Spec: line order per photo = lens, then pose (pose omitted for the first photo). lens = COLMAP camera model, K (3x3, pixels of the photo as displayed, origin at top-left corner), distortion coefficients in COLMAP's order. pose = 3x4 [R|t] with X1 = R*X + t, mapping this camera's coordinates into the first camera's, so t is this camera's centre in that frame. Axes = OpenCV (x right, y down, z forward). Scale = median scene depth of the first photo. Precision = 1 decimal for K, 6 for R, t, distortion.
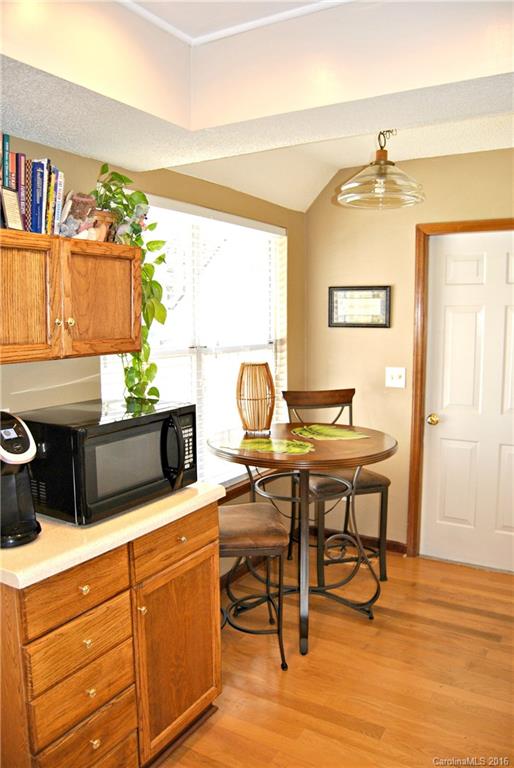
lens RADIAL K [[602.7, 0, 258.3], [0, 602.7, 383.5], [0, 0, 1]] dist [-0.084148, 0.019641]
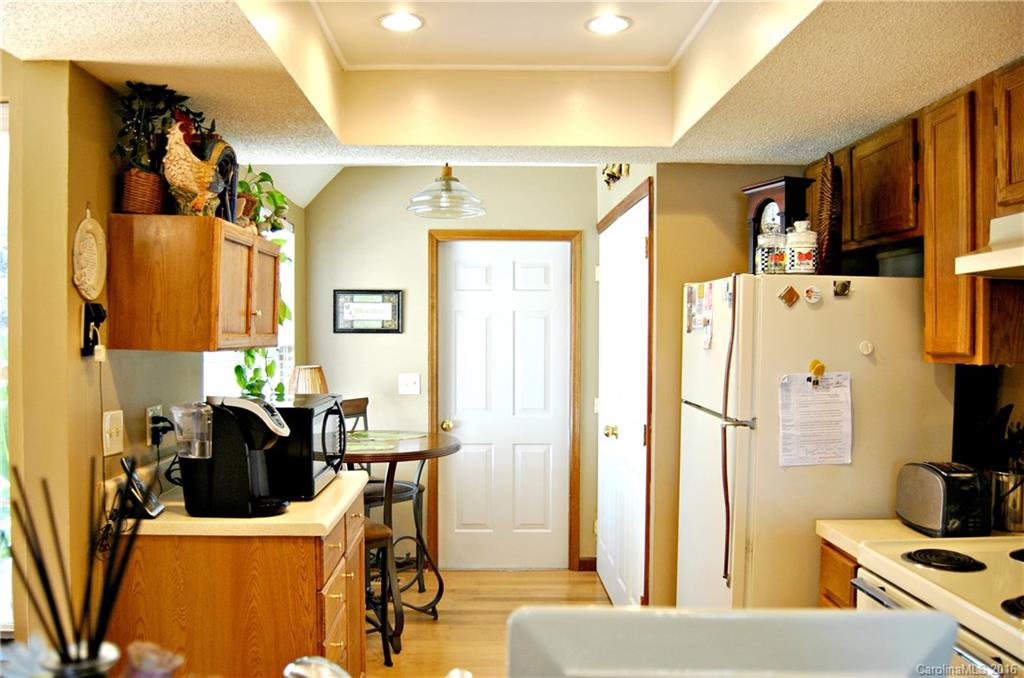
lens RADIAL K [[803.7, 0, 510.1], [0, 803.7, 338.3], [0, 0, 1]] dist [-0.084148, 0.019641]
pose [[0.856290, -0.002204, 0.516490, -0.300739], [0.055450, 0.994603, -0.087688, 0.038902], [-0.513510, 0.103726, 0.851791, -0.193268]]
